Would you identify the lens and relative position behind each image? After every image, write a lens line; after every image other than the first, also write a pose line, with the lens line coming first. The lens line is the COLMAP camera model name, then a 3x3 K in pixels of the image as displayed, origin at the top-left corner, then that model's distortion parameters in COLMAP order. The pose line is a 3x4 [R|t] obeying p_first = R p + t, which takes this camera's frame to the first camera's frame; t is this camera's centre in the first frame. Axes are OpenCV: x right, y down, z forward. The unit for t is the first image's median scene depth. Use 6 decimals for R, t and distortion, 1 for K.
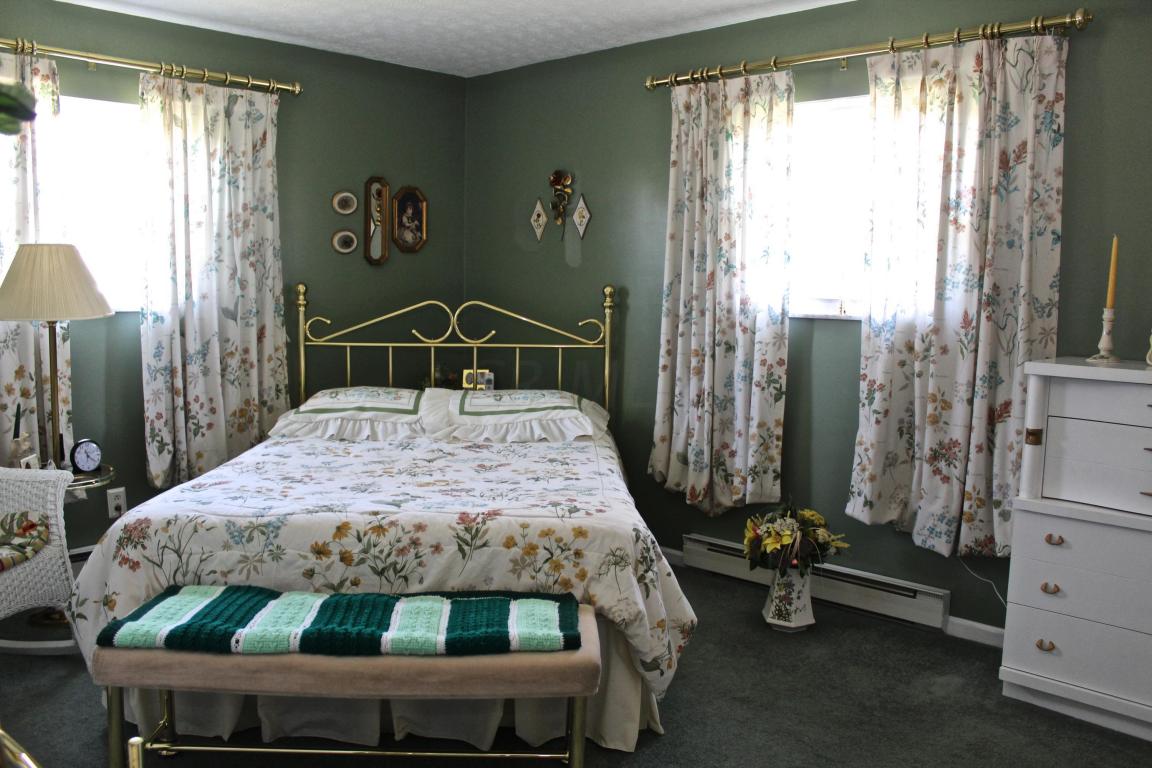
lens RADIAL K [[974.1, 0, 572.7], [0, 974.1, 385.7], [0, 0, 1]] dist [-0.154079, 0.140830]
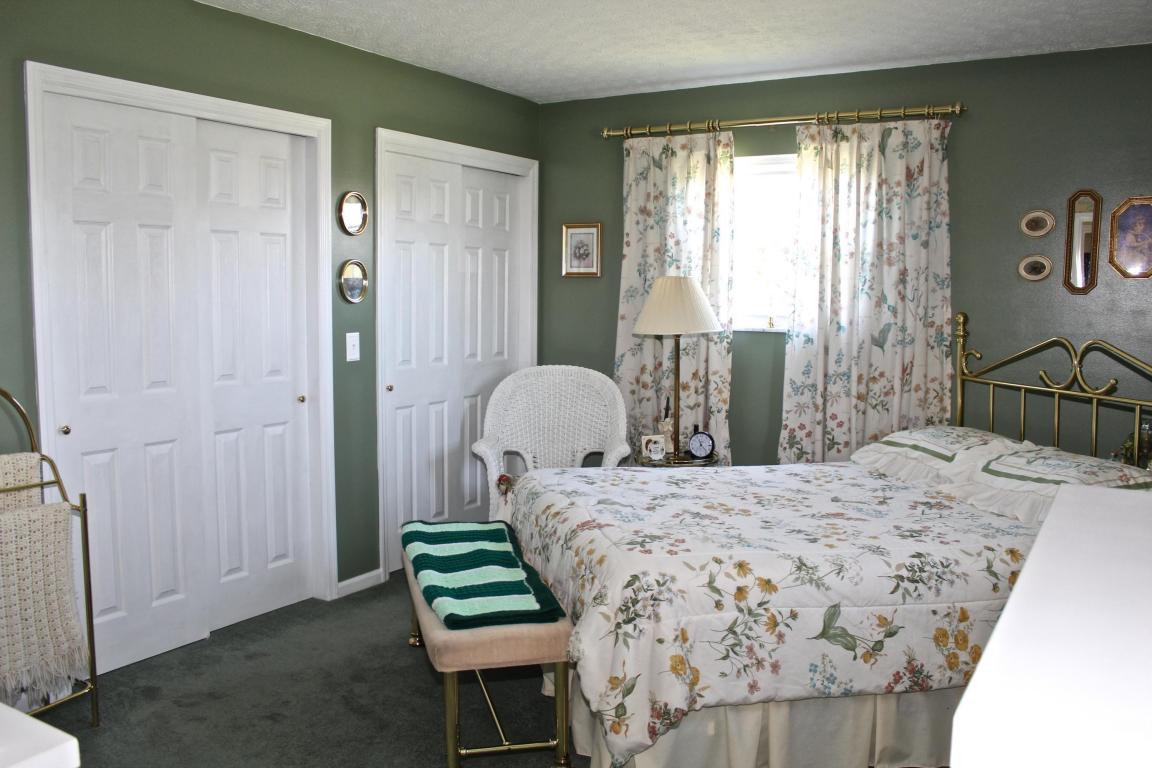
lens RADIAL K [[974.1, 0, 571.0], [0, 974.1, 384.6], [0, 0, 1]] dist [-0.154079, 0.140830]
pose [[0.226336, 0.080777, -0.970694, 0.602713], [-0.114692, 0.991833, 0.055793, -0.049581], [0.967273, 0.098703, 0.233752, 0.460886]]
